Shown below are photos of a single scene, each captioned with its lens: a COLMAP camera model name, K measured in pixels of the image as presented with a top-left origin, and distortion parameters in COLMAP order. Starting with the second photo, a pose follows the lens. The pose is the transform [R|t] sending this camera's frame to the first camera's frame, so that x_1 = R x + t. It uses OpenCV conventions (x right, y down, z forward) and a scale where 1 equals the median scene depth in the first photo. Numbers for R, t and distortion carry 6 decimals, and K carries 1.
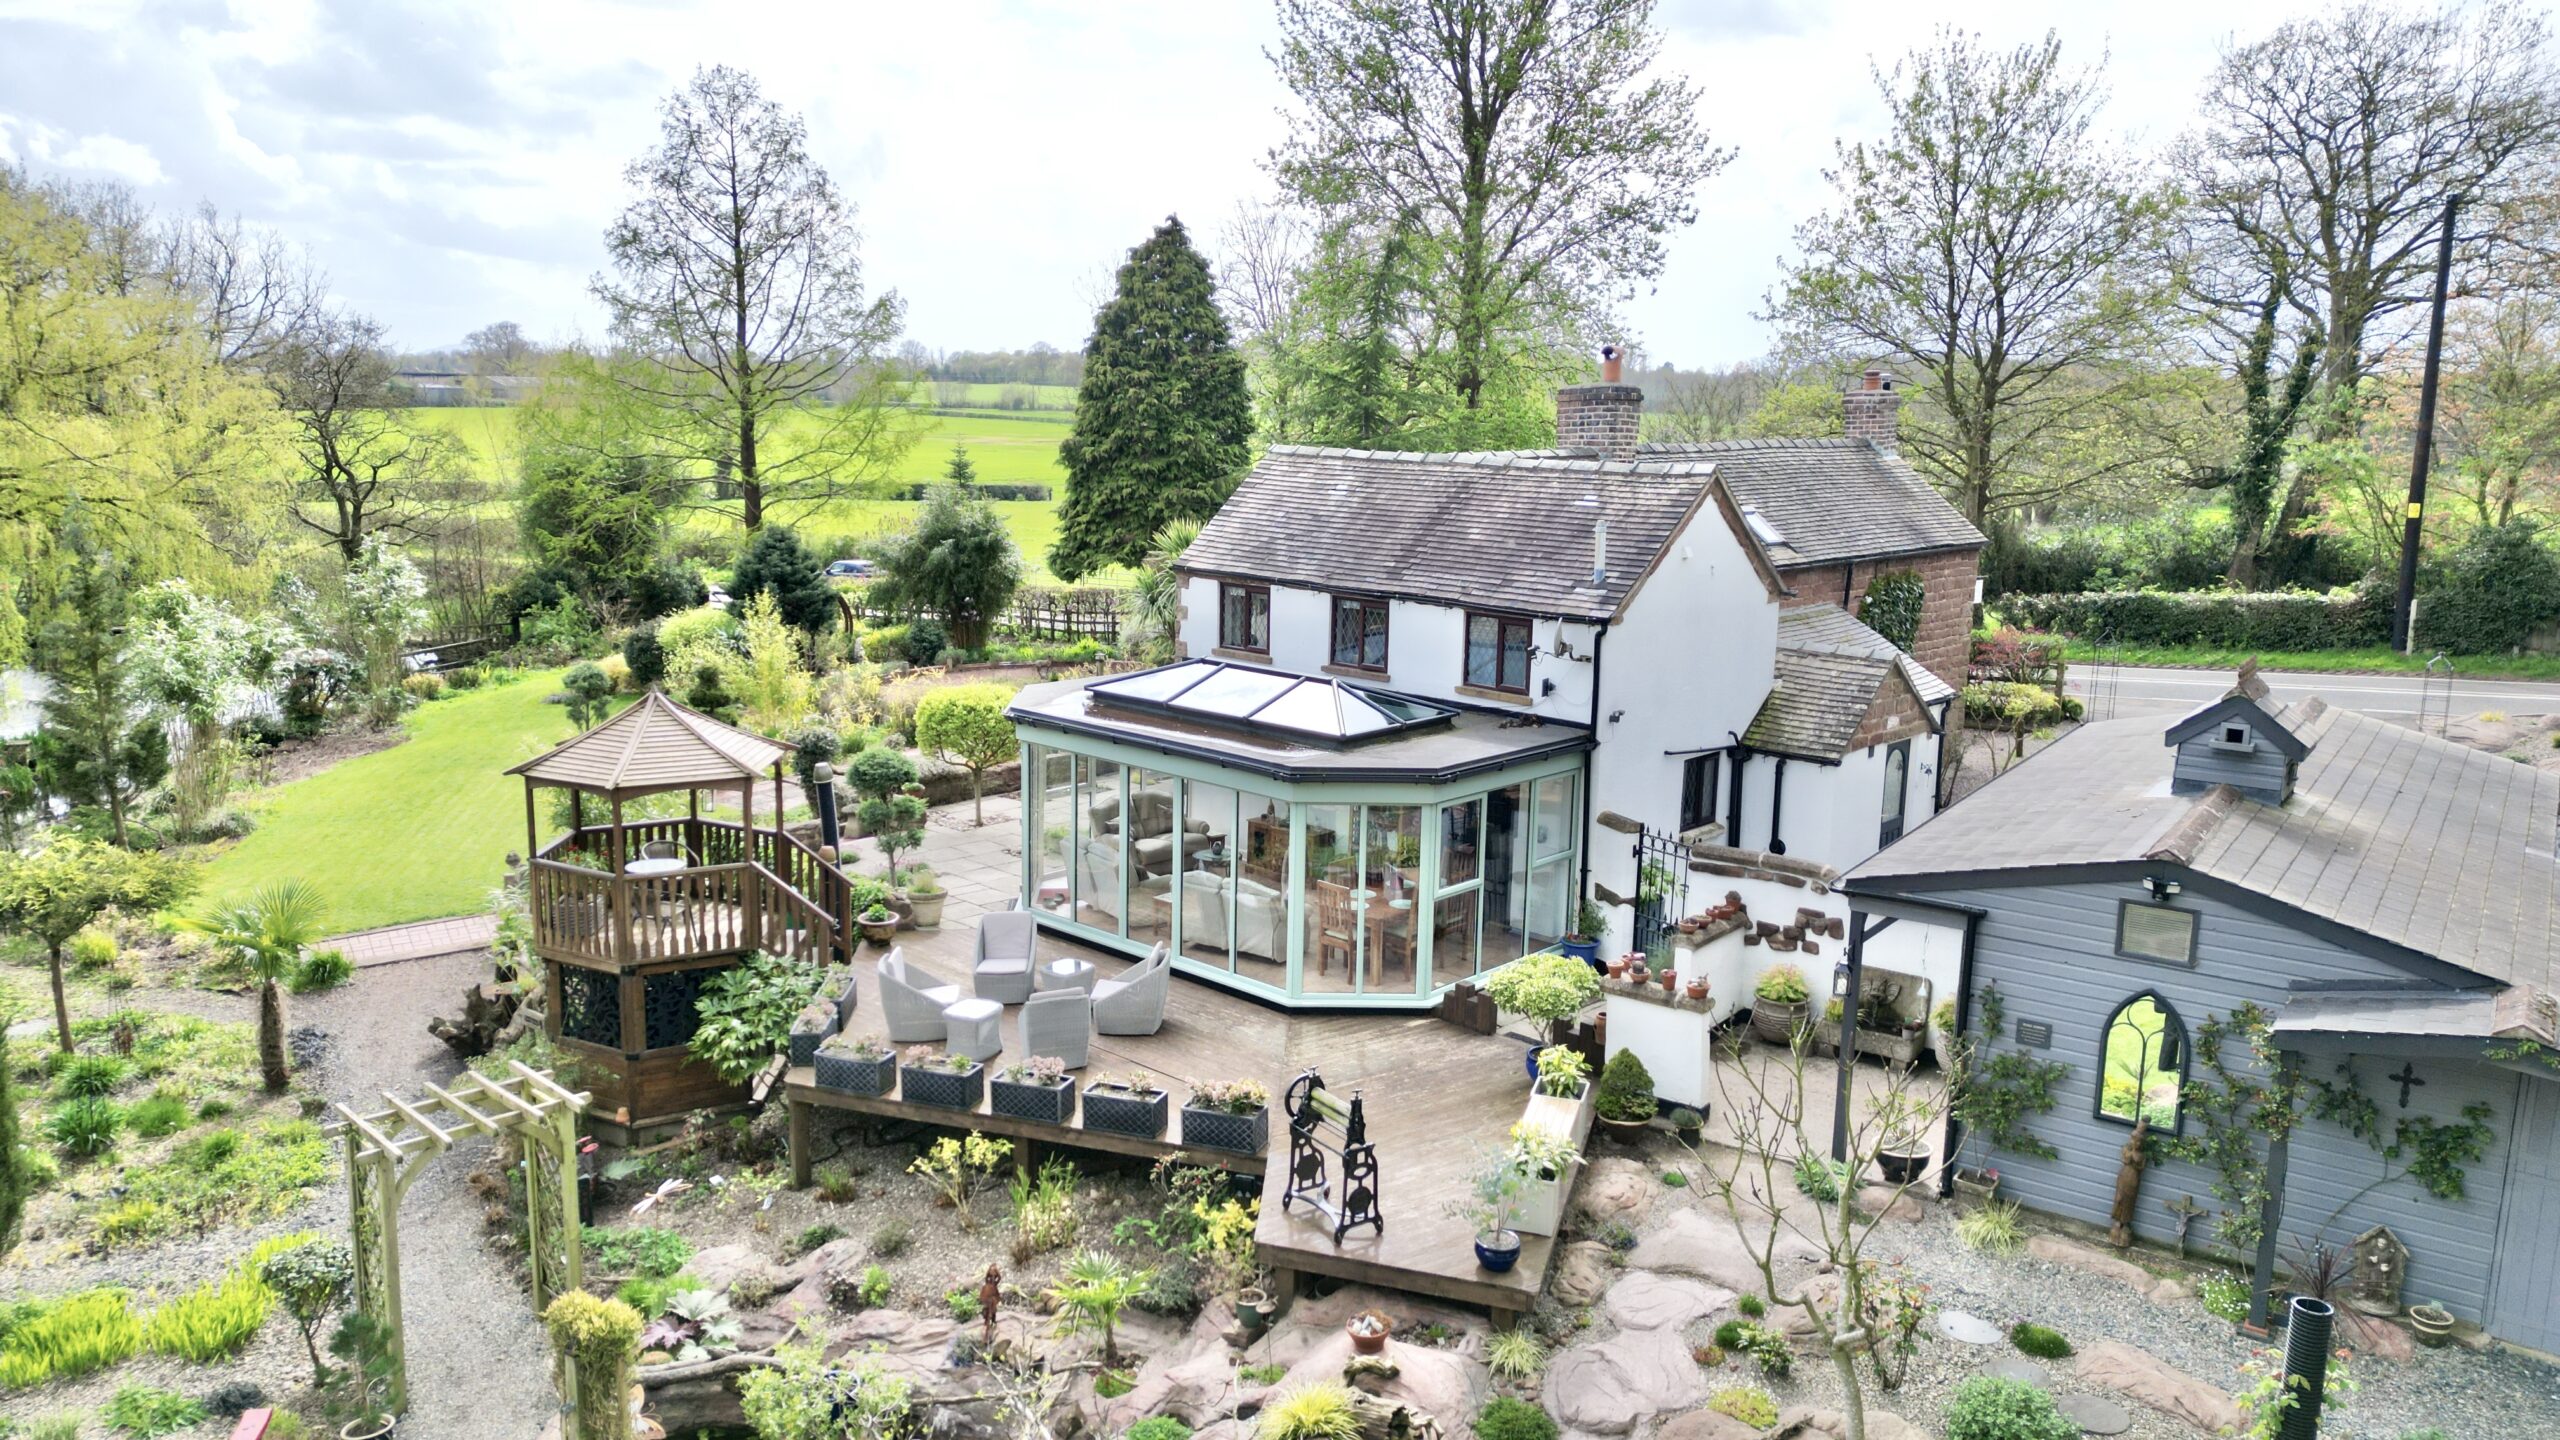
lens RADIAL K [[1790.8, 0, 1279.6], [0, 1790.8, 801.0], [0, 0, 1]] dist [0.074770, -0.046509]
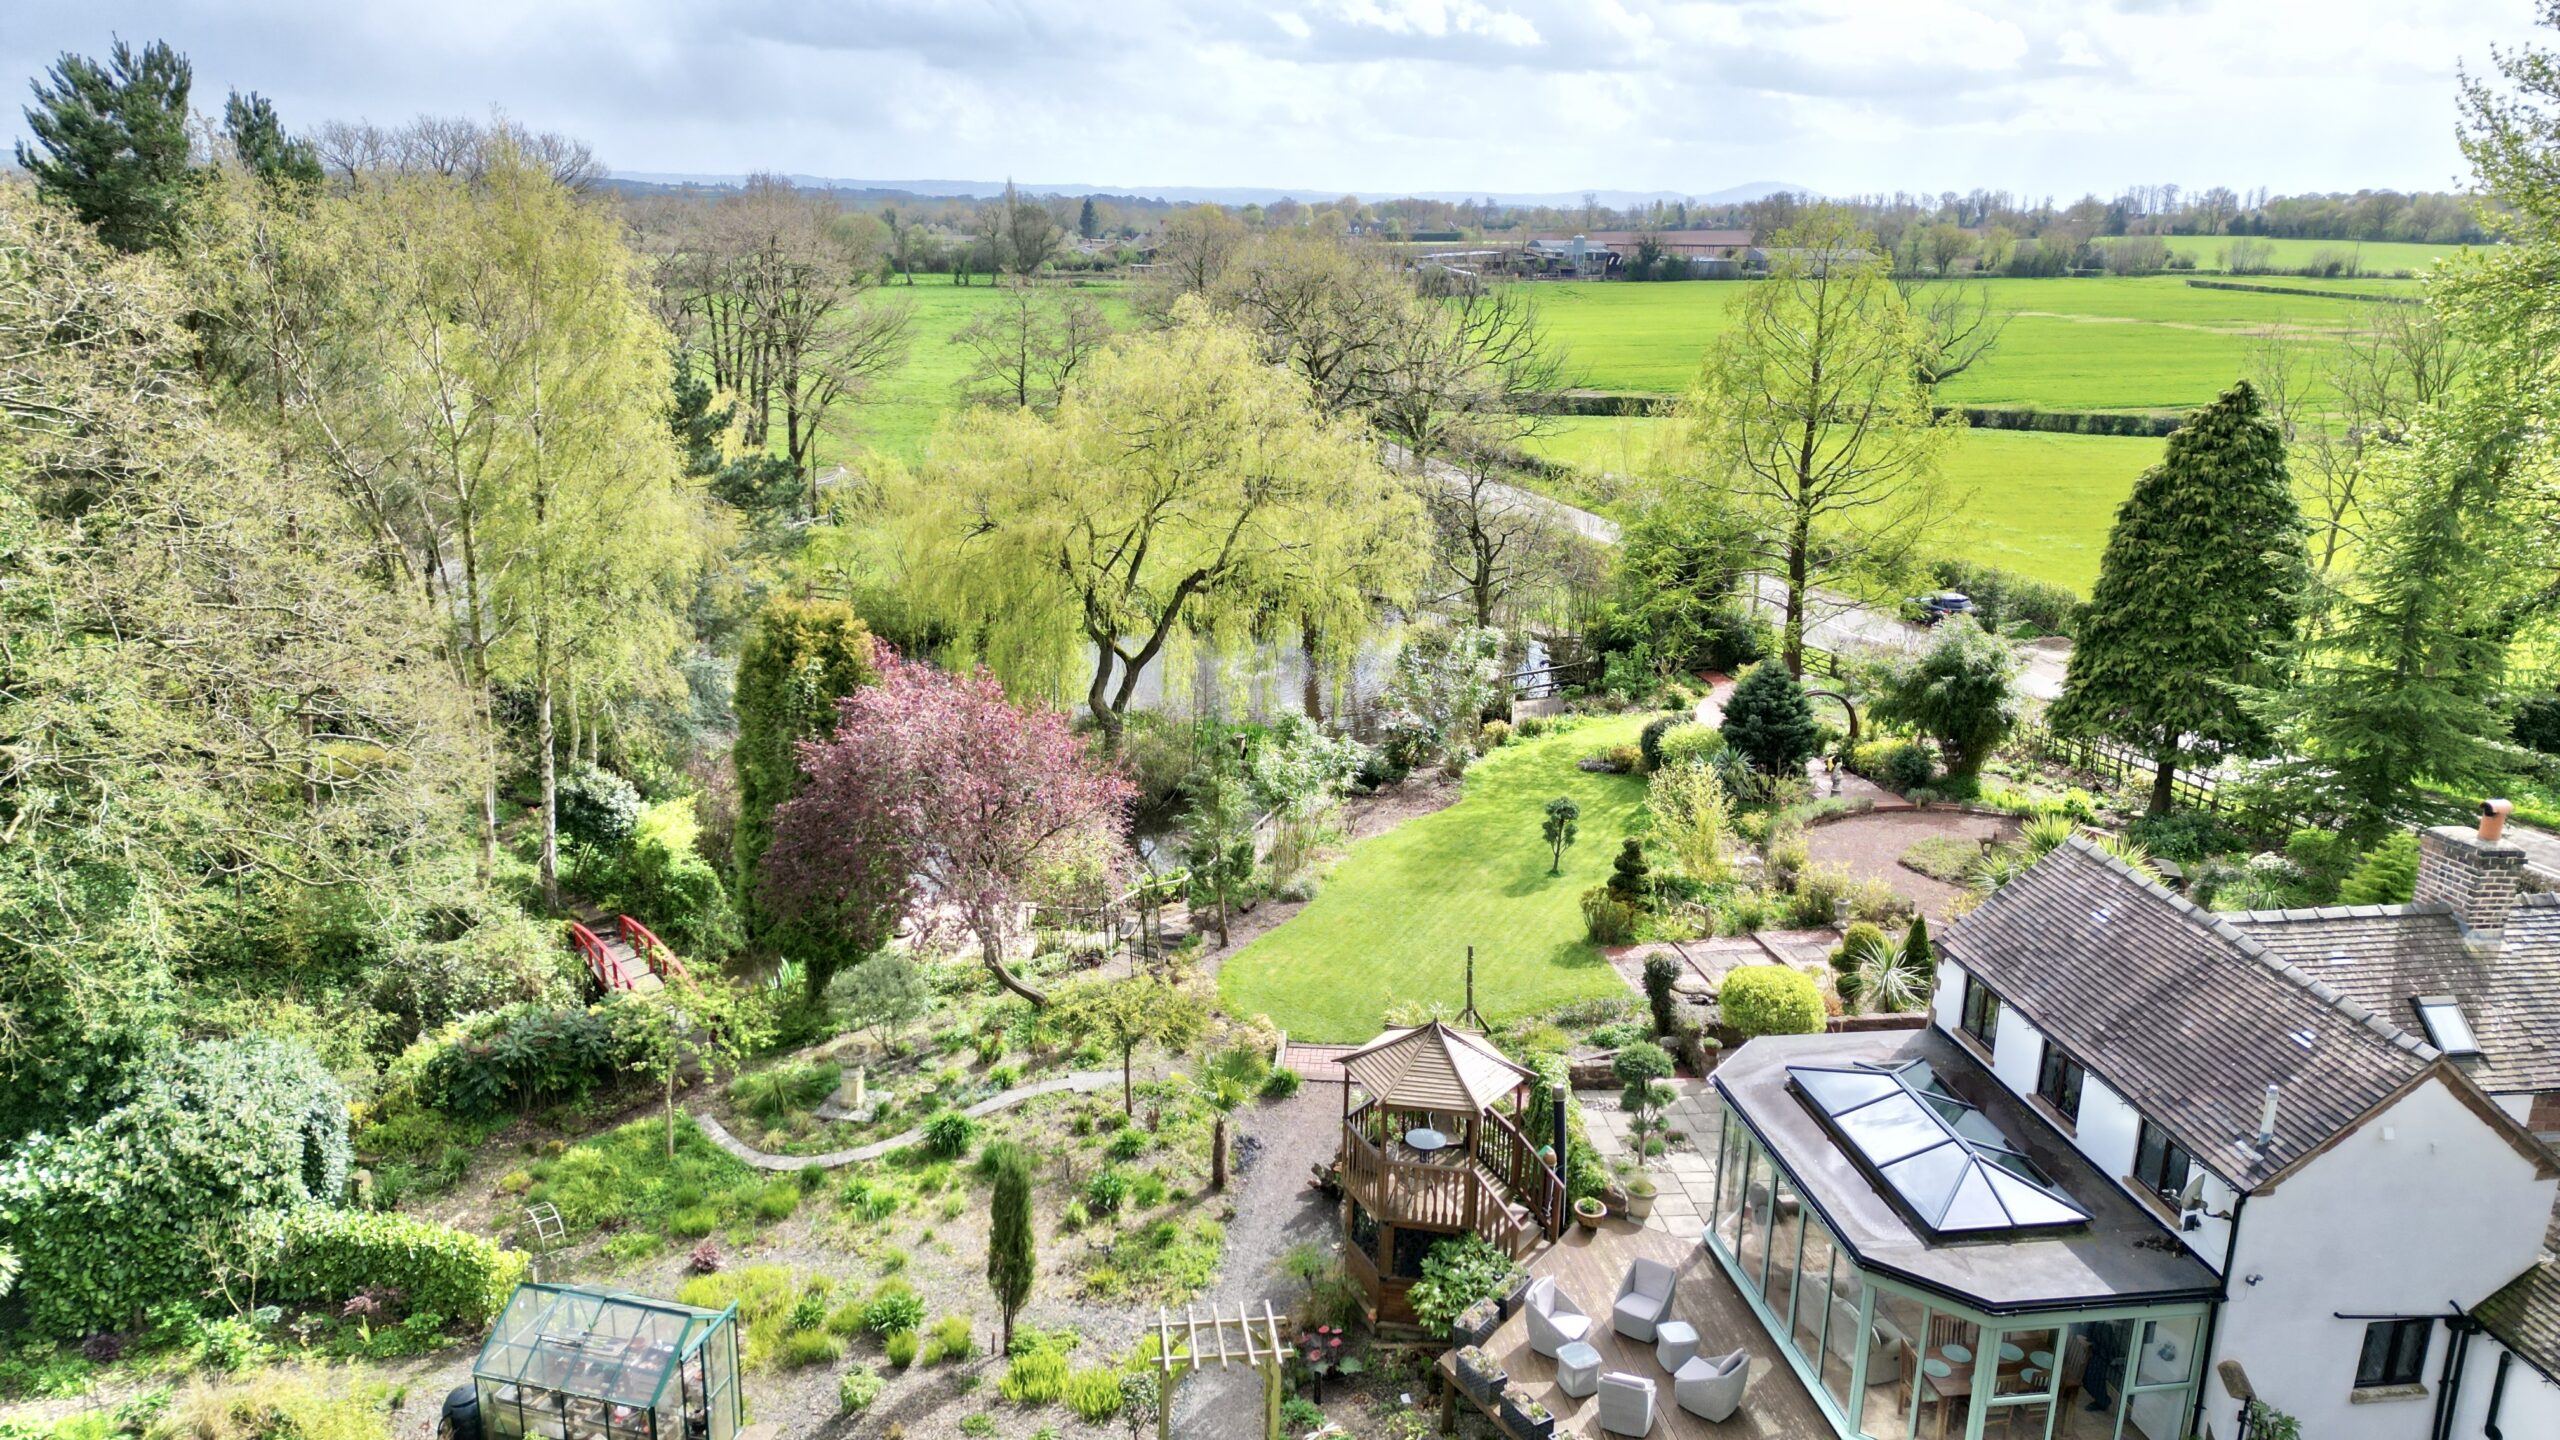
lens RADIAL K [[1790.8, 0, 1279.6], [0, 1790.8, 801.0], [0, 0, 1]] dist [0.074770, -0.046509]
pose [[0.787197, 0.184557, -0.588438, 0.281552], [-0.128947, 0.982337, 0.135597, -0.341716], [0.603070, -0.030864, 0.797091, -0.119768]]
